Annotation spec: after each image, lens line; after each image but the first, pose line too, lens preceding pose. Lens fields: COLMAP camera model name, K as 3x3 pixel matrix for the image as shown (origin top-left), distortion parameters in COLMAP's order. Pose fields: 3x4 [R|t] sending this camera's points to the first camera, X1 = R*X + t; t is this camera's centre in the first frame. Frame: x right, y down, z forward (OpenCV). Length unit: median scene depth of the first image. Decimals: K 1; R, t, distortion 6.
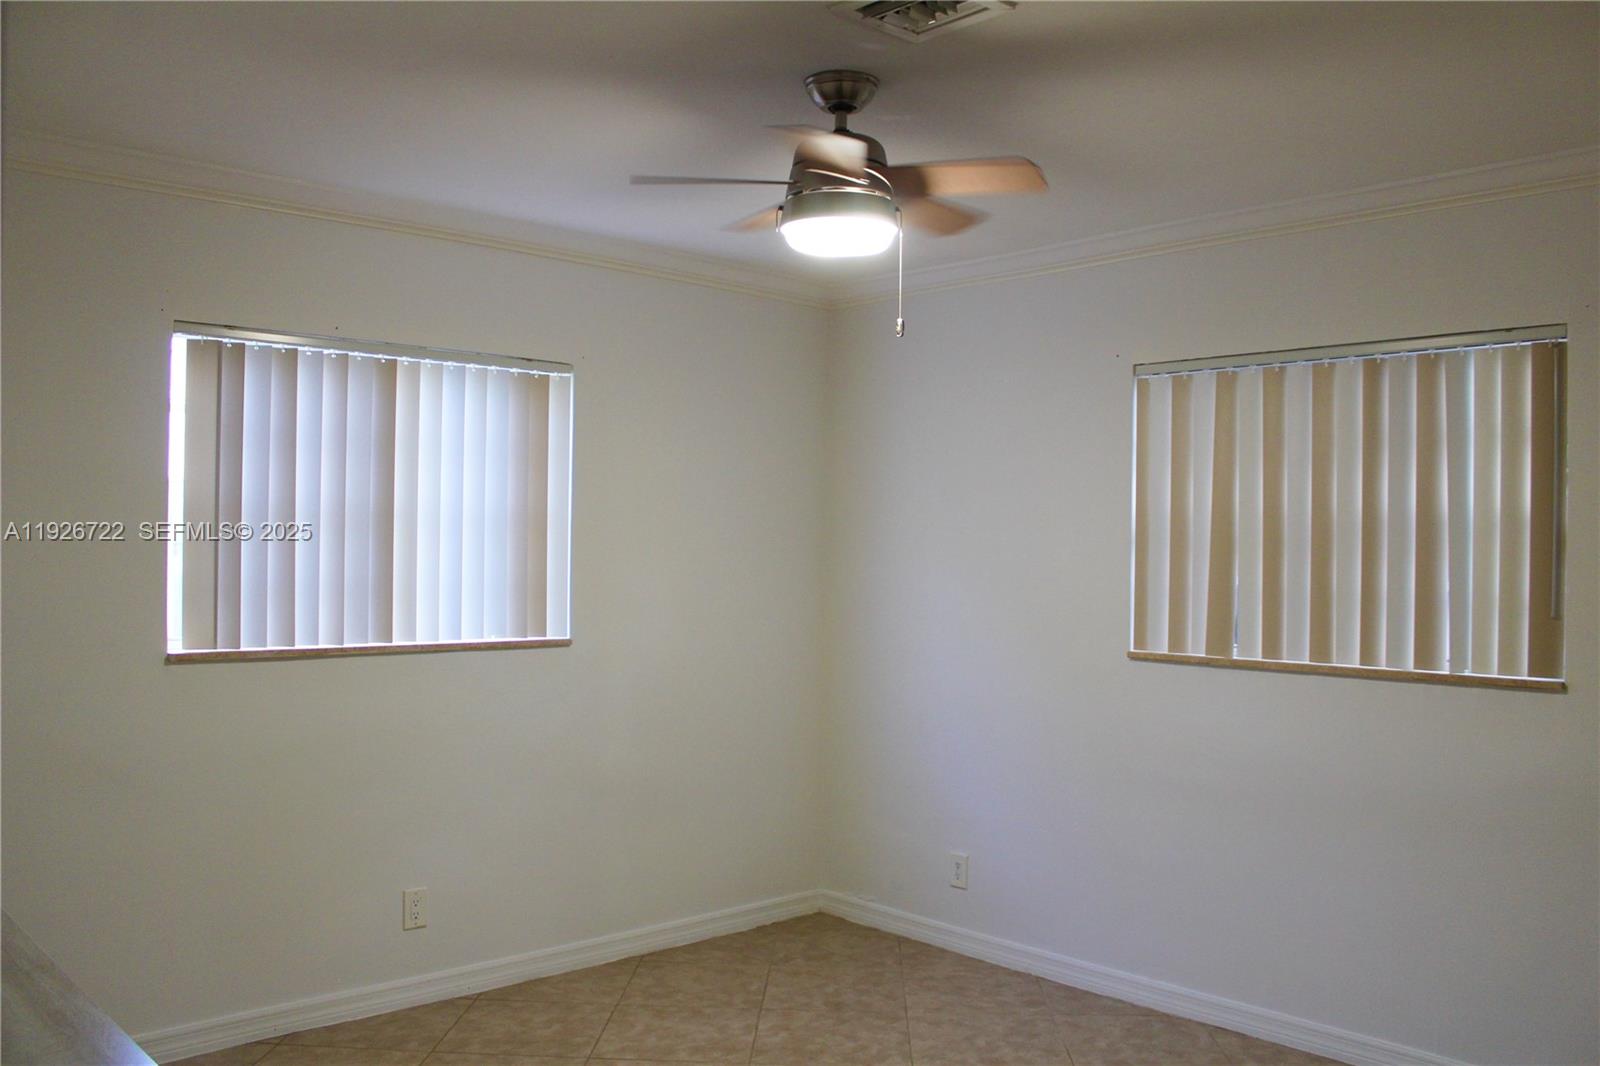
lens RADIAL K [[1331.0, 0, 800.0], [0, 1331.0, 533.0], [0, 0, 1]] dist [-0.163104, 0.132909]
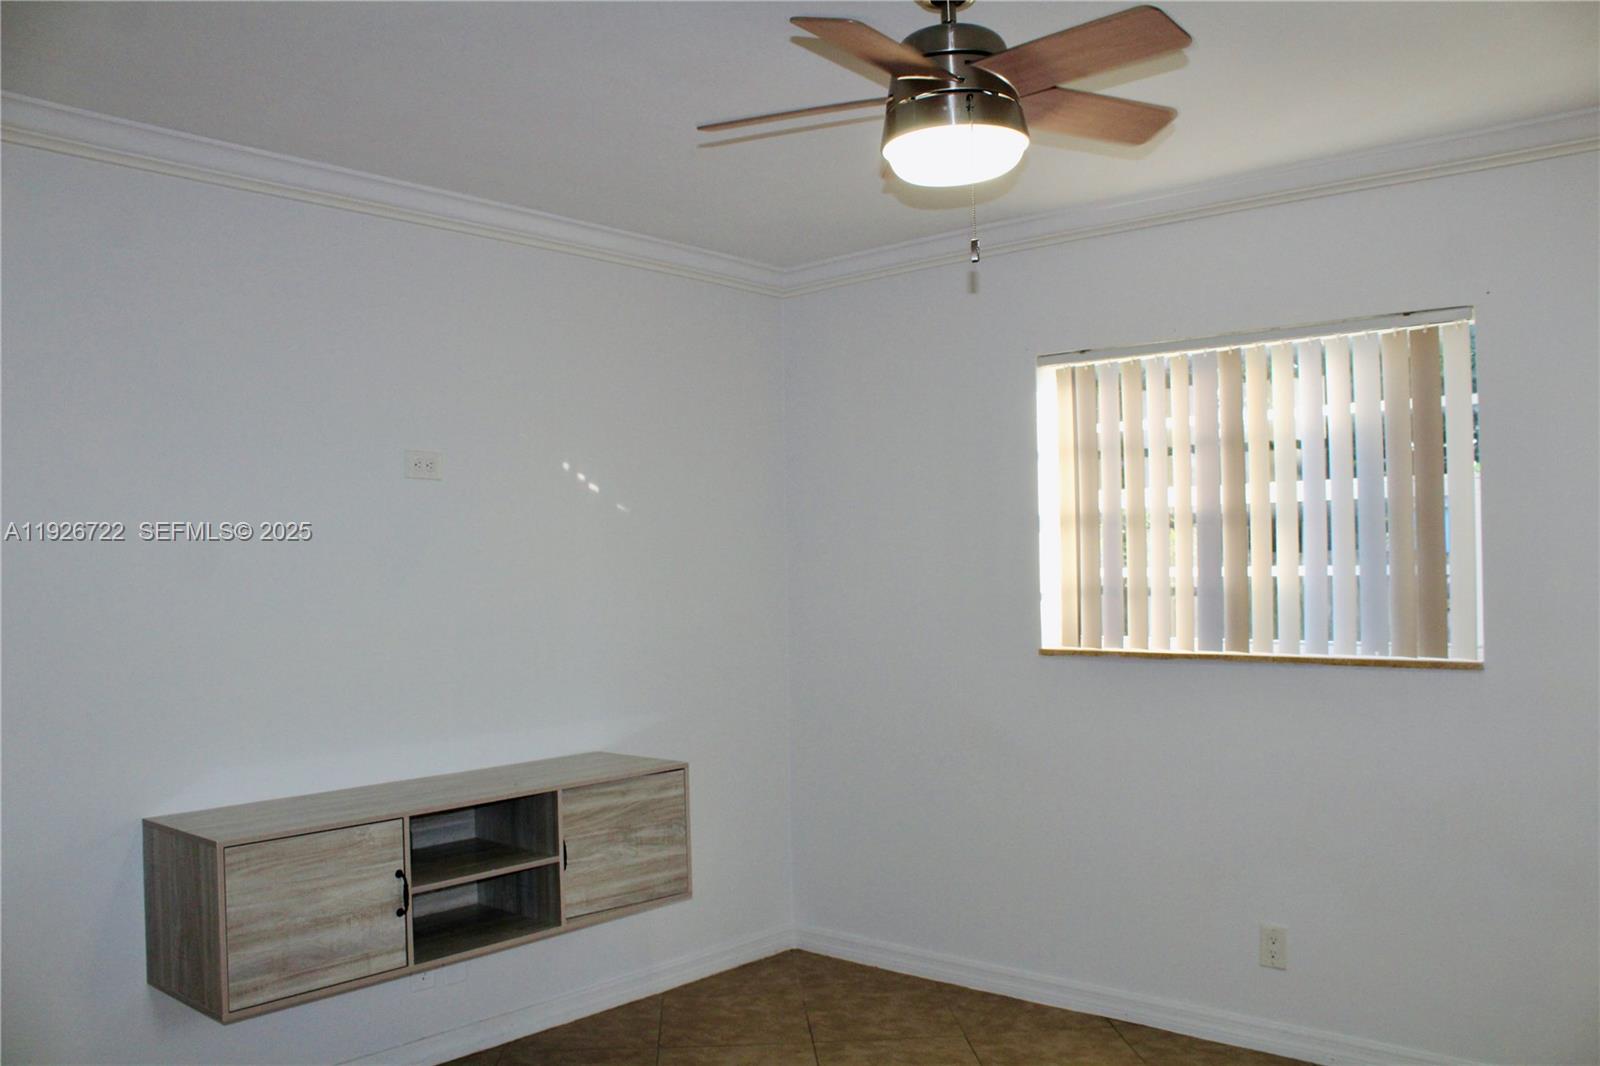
lens RADIAL K [[1331.0, 0, 800.0], [0, 1331.0, 533.0], [0, 0, 1]] dist [-0.163104, 0.132909]
pose [[0.120236, -0.034480, -0.992146, 0.585291], [0.021001, 0.999261, -0.032182, 0.023379], [0.992523, -0.016966, 0.120872, 0.584817]]
